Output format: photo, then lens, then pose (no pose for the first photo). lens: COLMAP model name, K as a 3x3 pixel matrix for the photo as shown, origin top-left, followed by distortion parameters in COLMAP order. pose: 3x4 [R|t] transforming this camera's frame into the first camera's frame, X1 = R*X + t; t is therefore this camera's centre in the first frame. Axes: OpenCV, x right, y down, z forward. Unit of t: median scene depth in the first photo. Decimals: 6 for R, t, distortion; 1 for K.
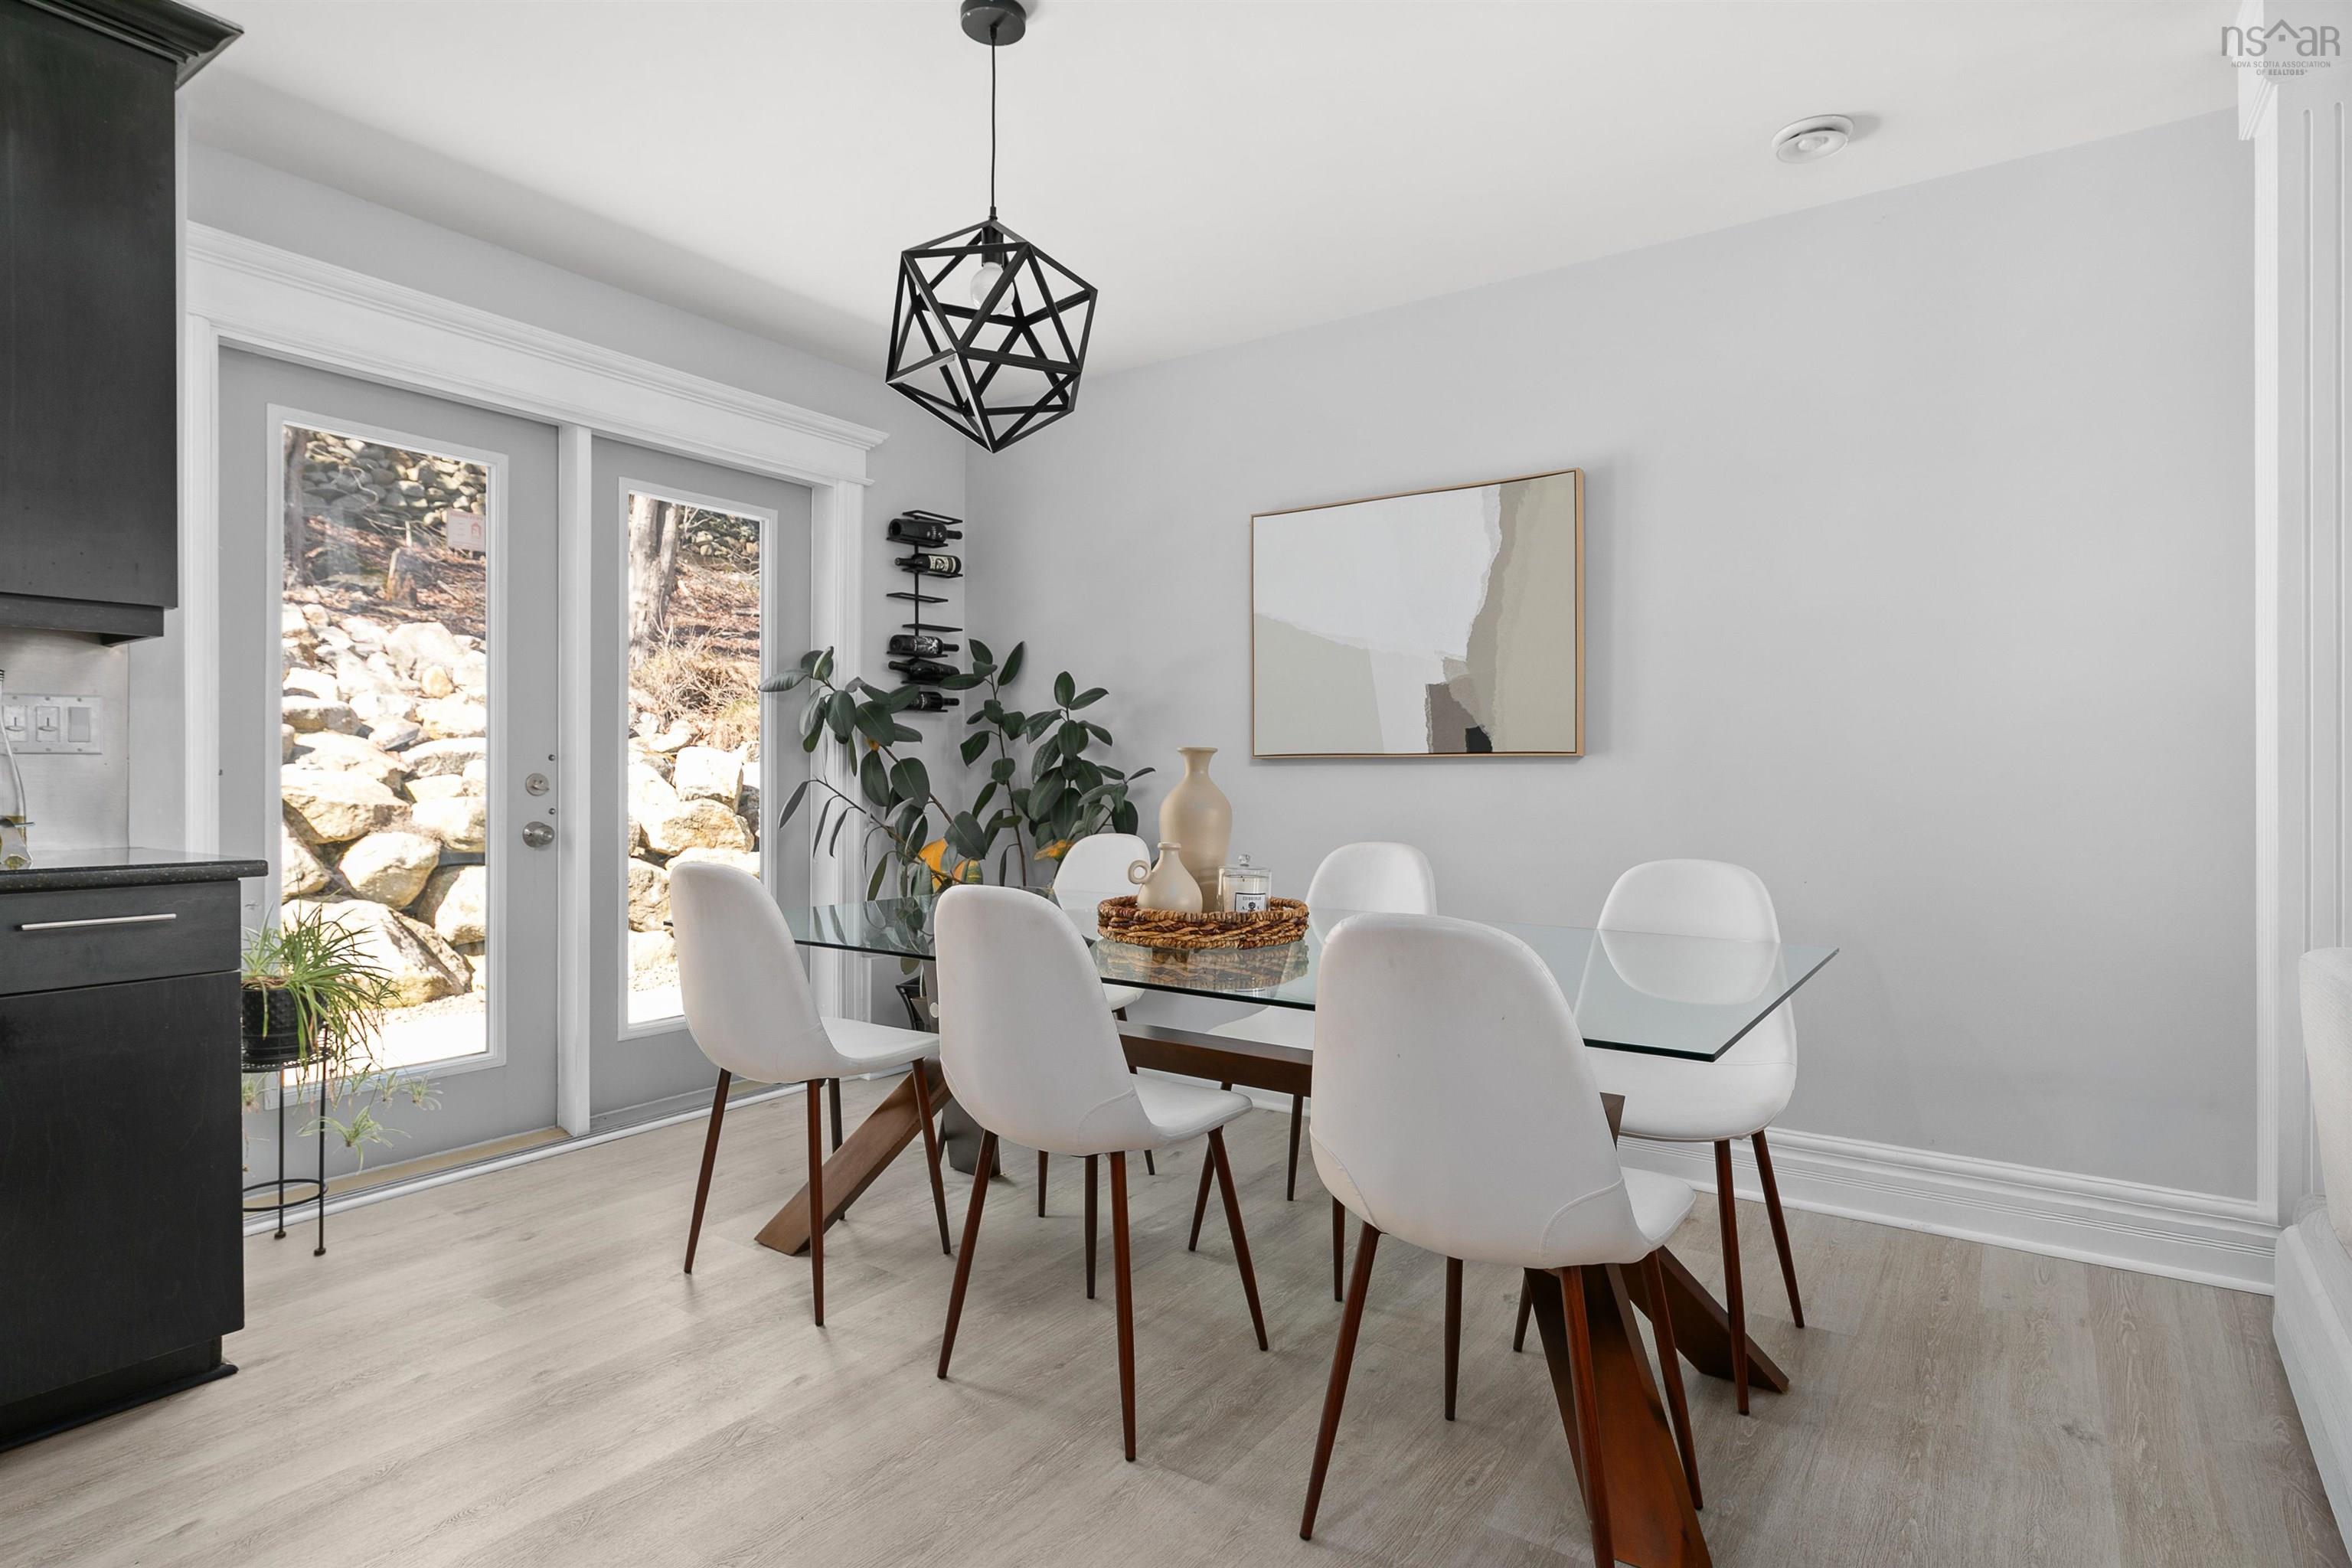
lens RADIAL K [[1192.4, 0, 1184.3], [0, 1192.4, 775.5], [0, 0, 1]] dist [-0.002604, 0.001403]
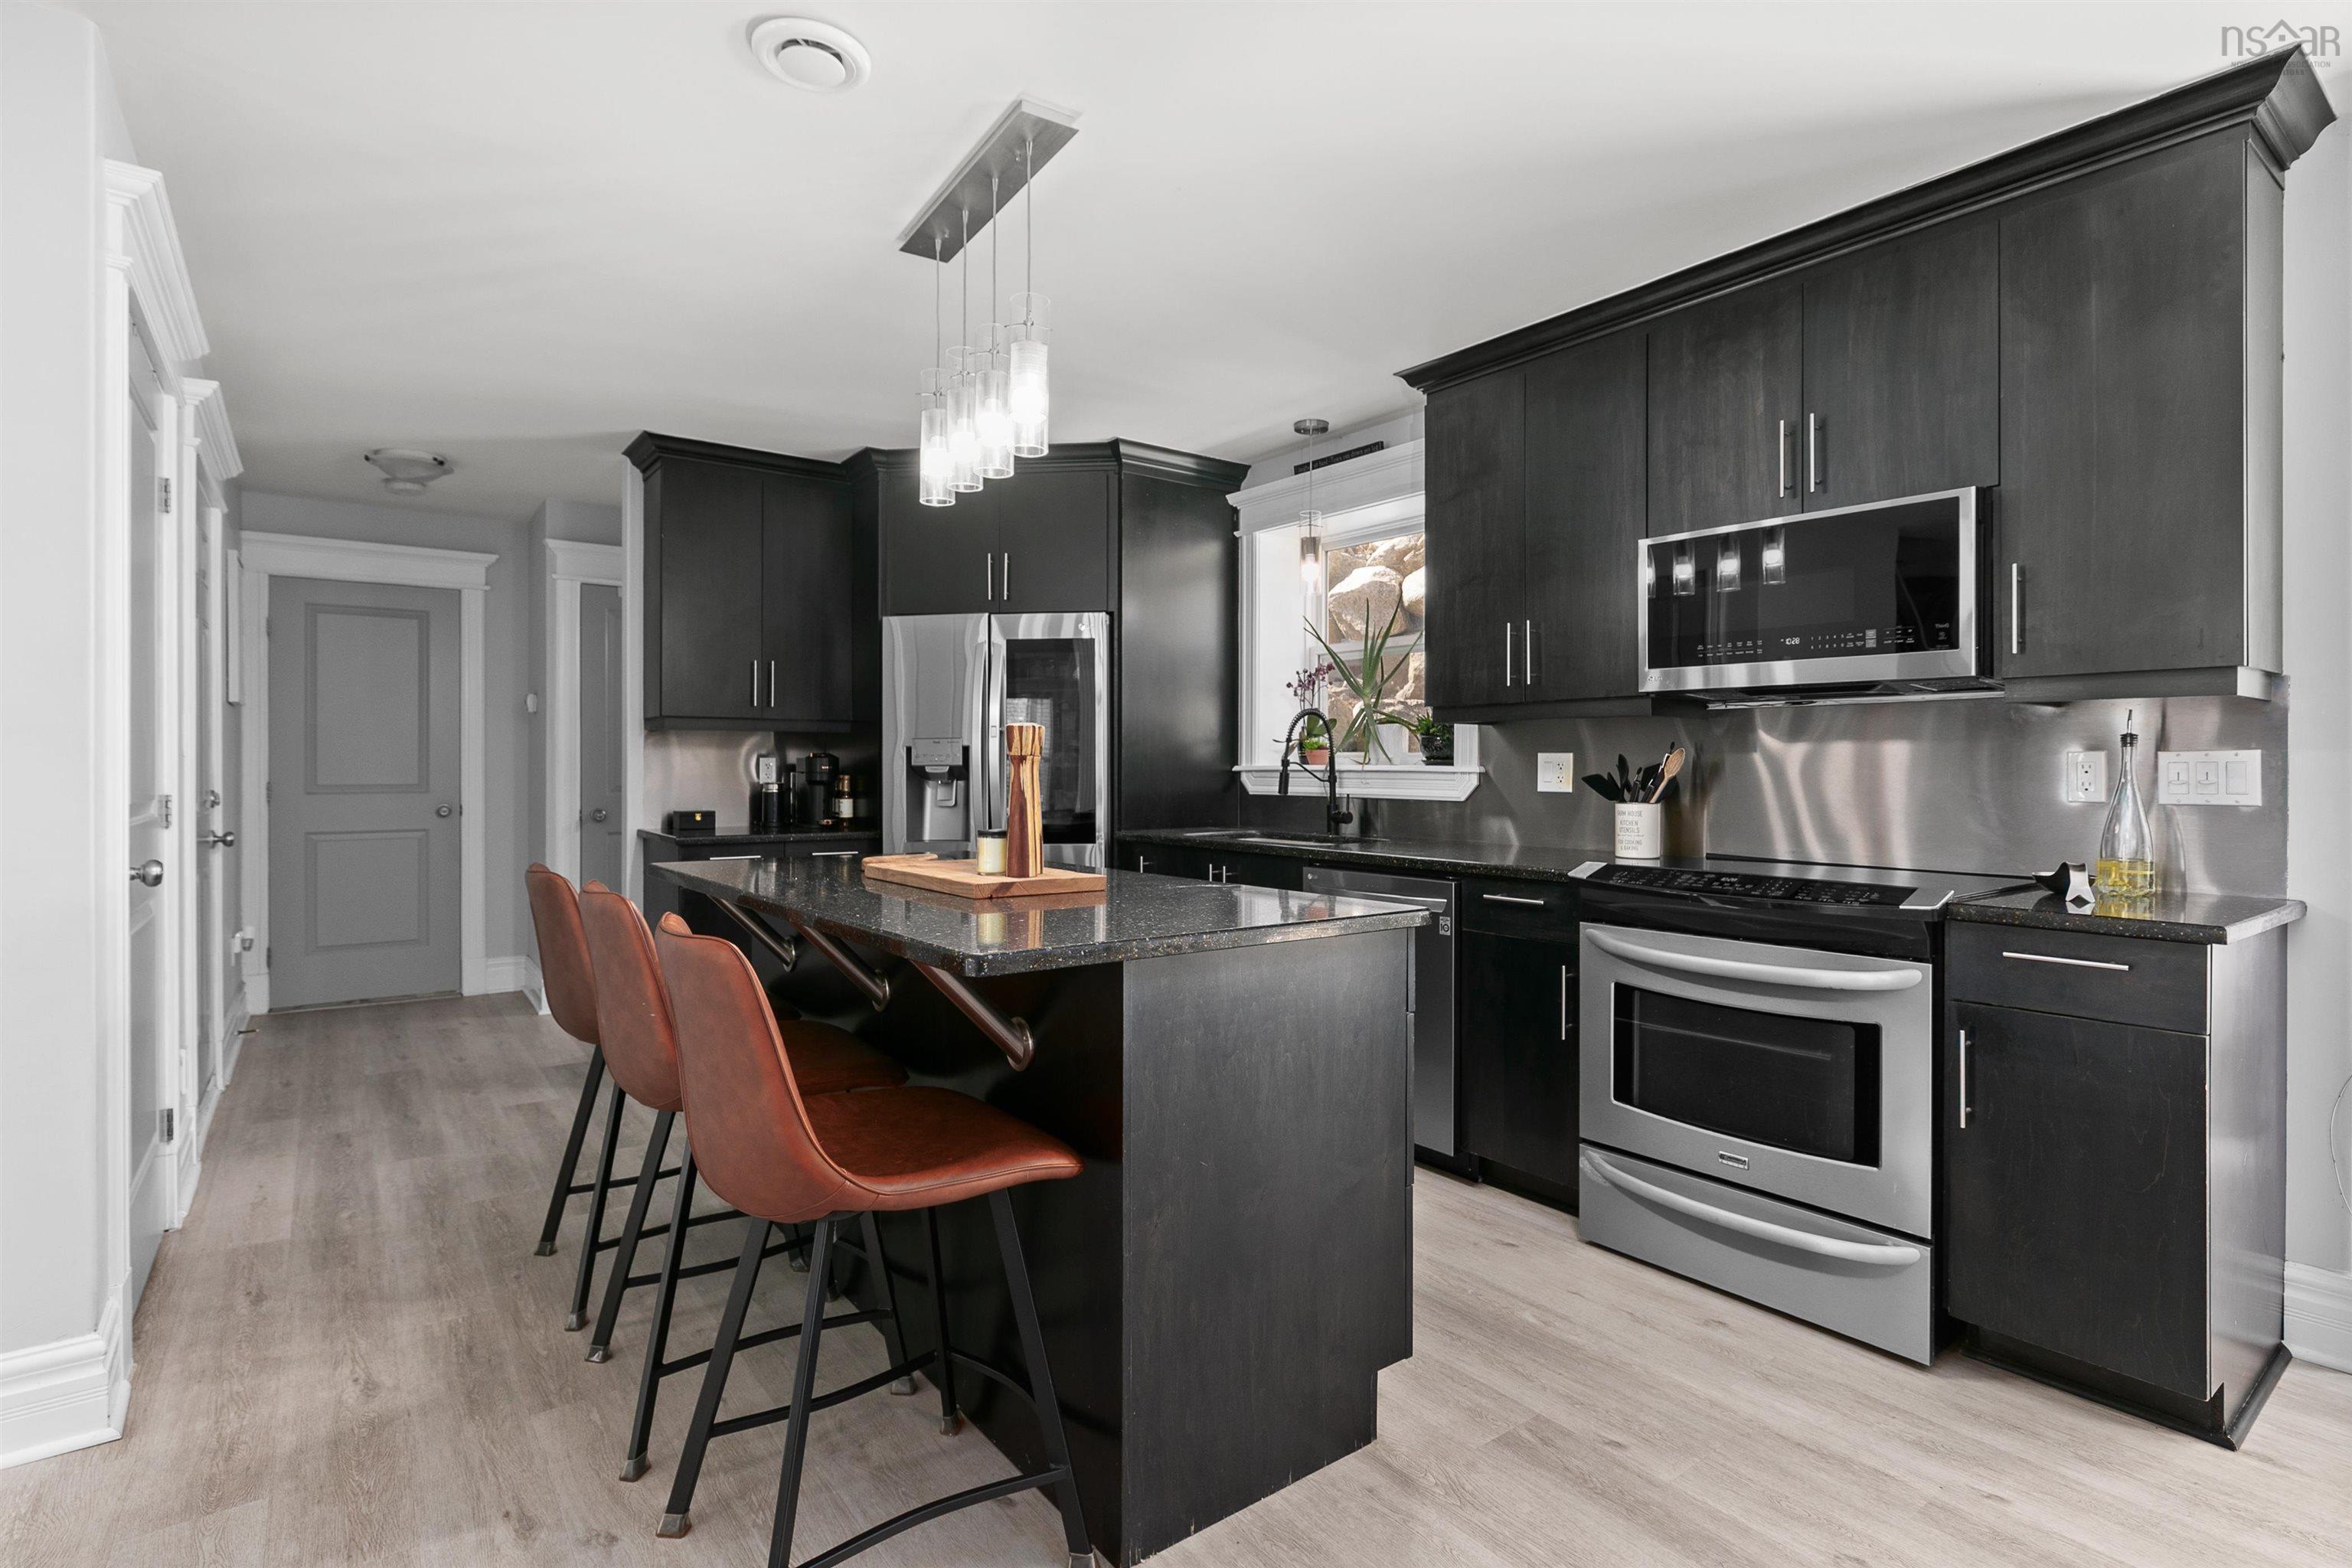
lens RADIAL K [[1140.7, 0, 1176.8], [0, 1140.7, 762.5], [0, 0, 1]] dist [0.002702, 0.000233]
pose [[-0.301131, -0.004272, -0.953573, 0.195896], [-0.001973, 0.999991, -0.003856, -0.027579], [0.953581, 0.000721, -0.301136, 0.264614]]
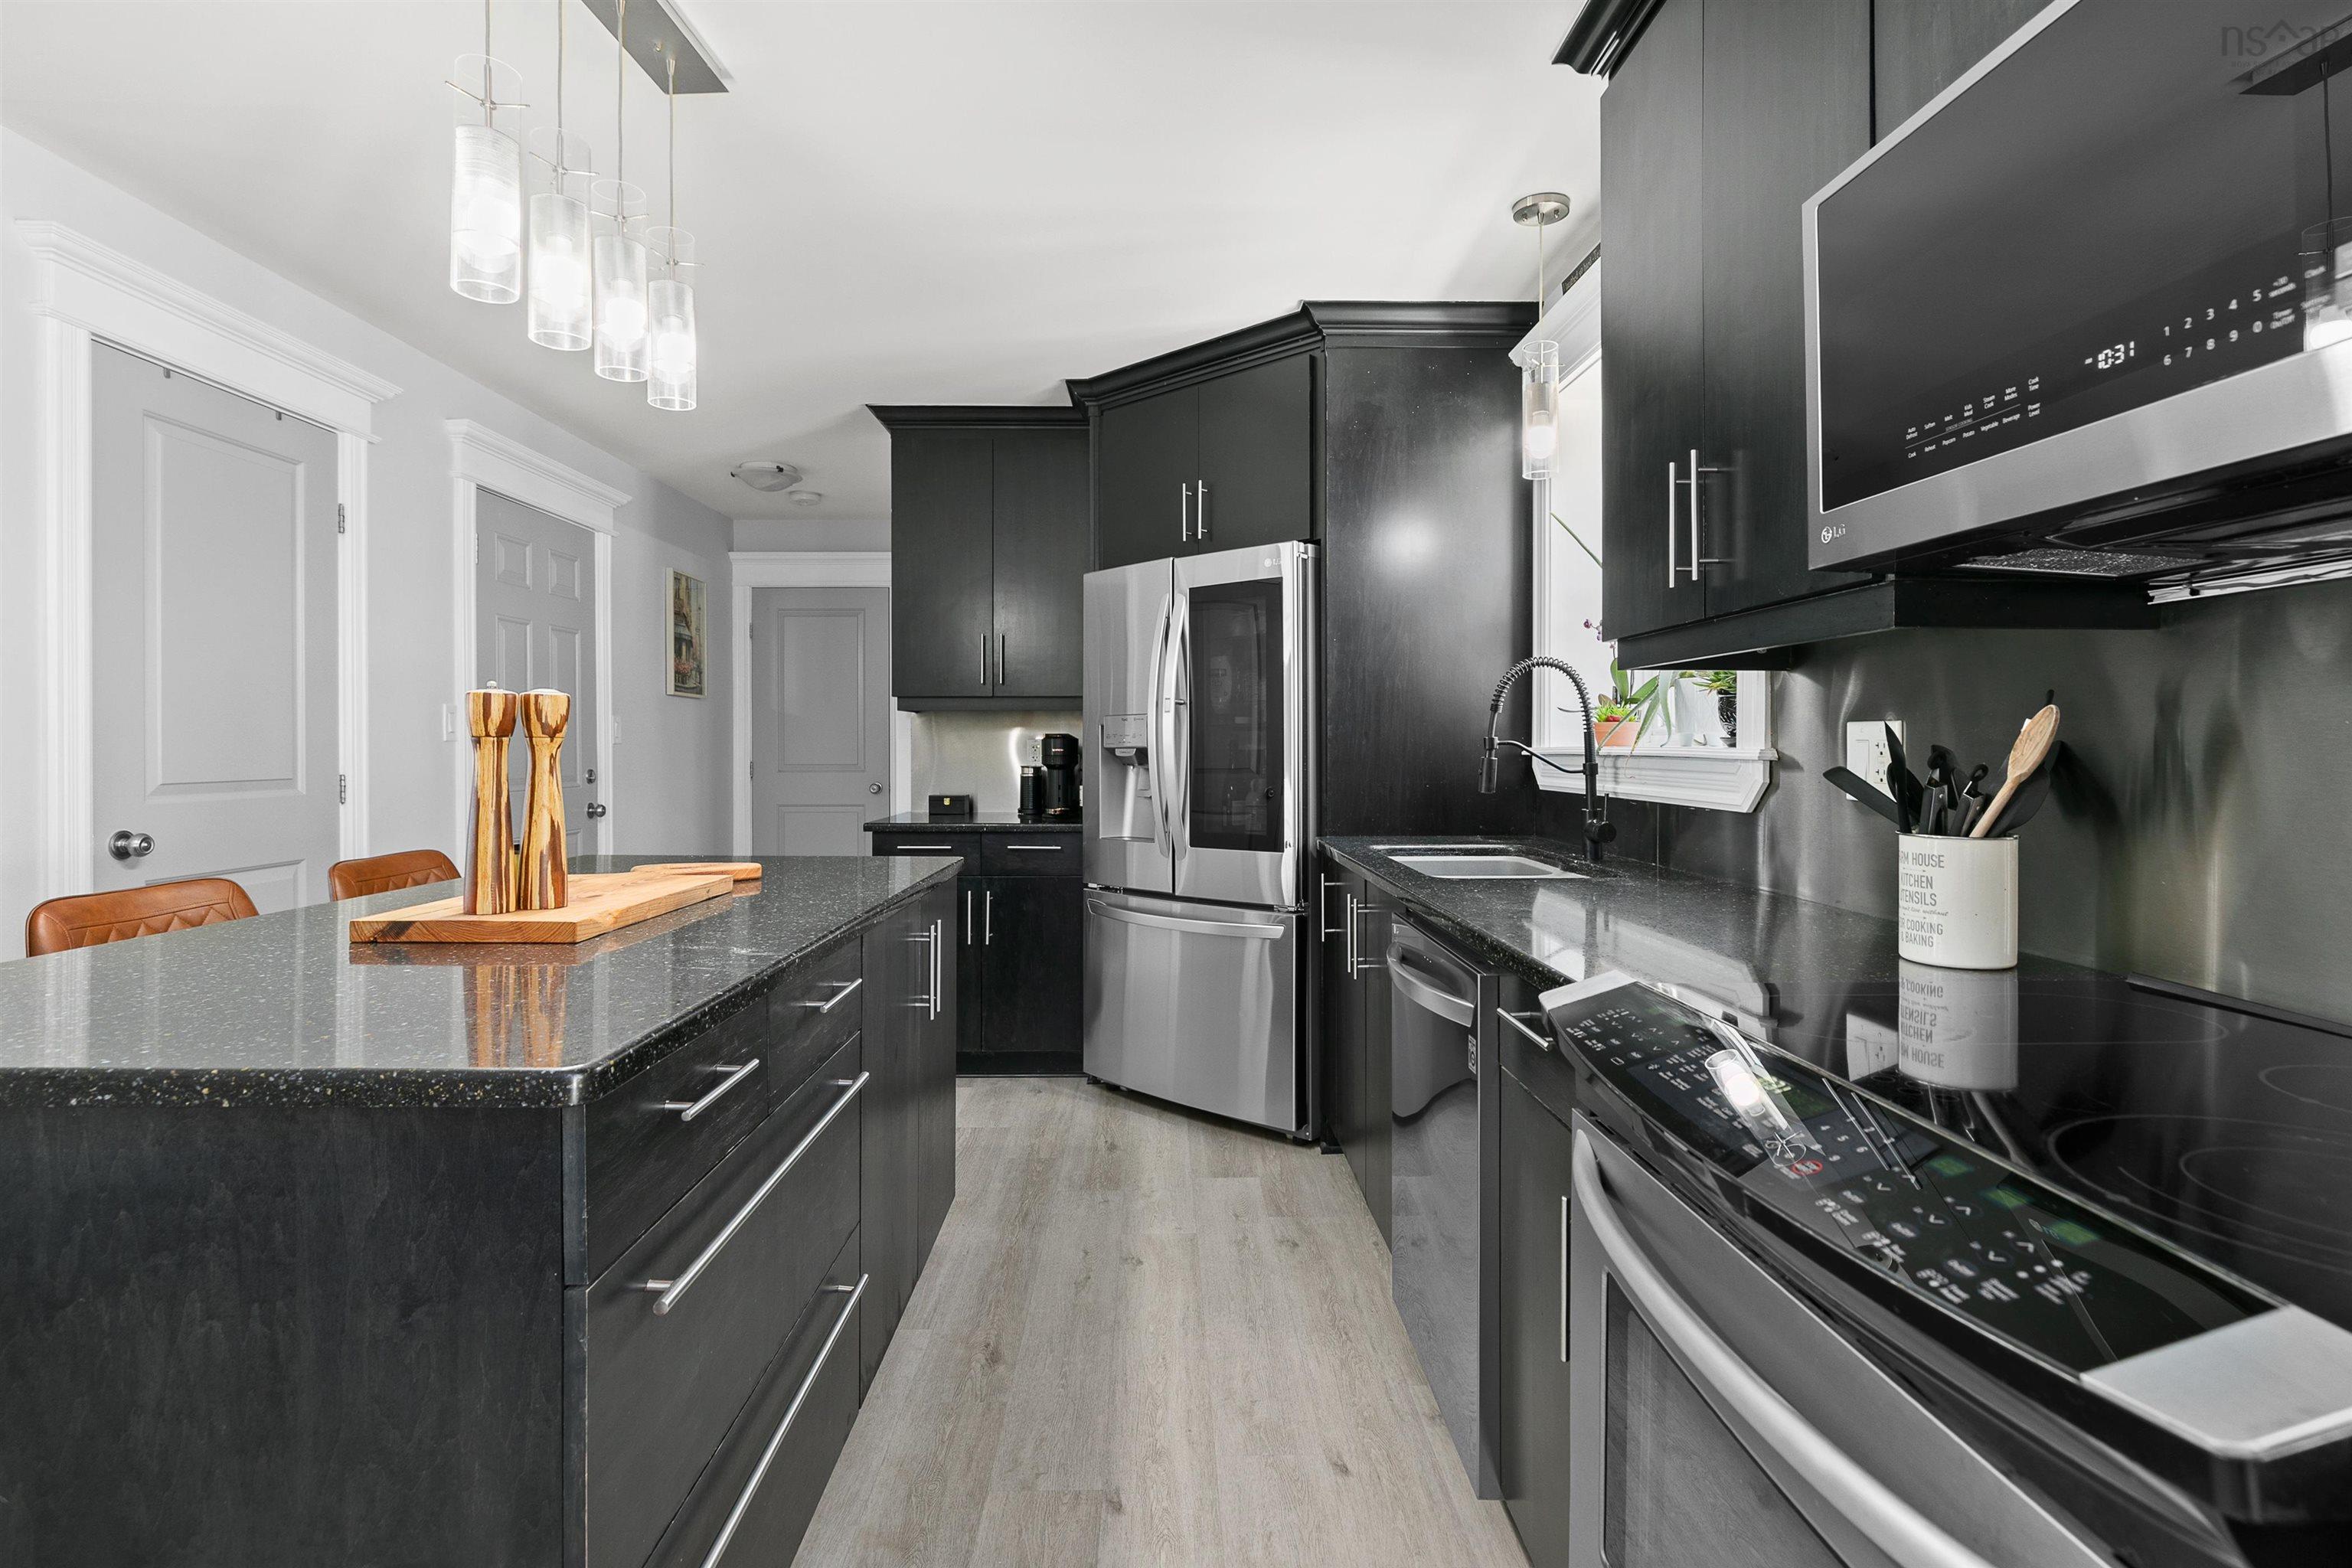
lens RADIAL K [[1140.1, 0, 1180.6], [0, 1140.1, 750.4], [0, 0, 1]] dist [-0.003635, -0.000620]
pose [[-0.810098, 0.002860, -0.586288, -0.286763], [0.000154, 0.999989, 0.004665, -0.030318], [0.586295, 0.003689, -0.810090, 0.475414]]
